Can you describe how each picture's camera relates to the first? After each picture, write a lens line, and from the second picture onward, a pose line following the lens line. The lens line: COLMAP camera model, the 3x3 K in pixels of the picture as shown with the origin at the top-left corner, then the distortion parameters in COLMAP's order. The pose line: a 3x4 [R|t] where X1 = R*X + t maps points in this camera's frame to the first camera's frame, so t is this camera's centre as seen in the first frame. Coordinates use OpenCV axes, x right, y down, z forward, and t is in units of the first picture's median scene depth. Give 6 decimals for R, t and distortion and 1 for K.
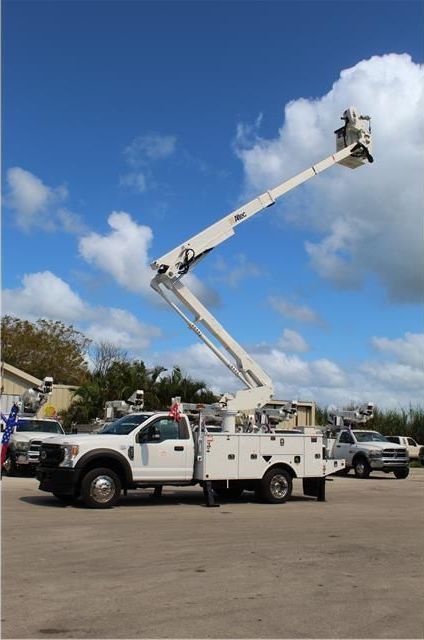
lens RADIAL K [[635.3, 0, 212.0], [0, 635.3, 320.0], [0, 0, 1]] dist [-0.117478, 0.000528]
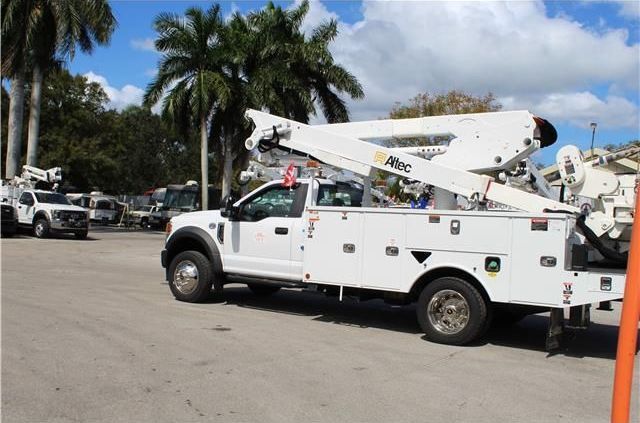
lens RADIAL K [[635.3, 0, 338.9], [0, 635.3, 212.3], [0, 0, 1]] dist [-0.117478, 0.000528]
pose [[0.453474, -0.009185, -0.891222, 0.536201], [0.125840, 0.990590, 0.053821, 0.148105], [0.882341, -0.136558, 0.450362, 0.718182]]
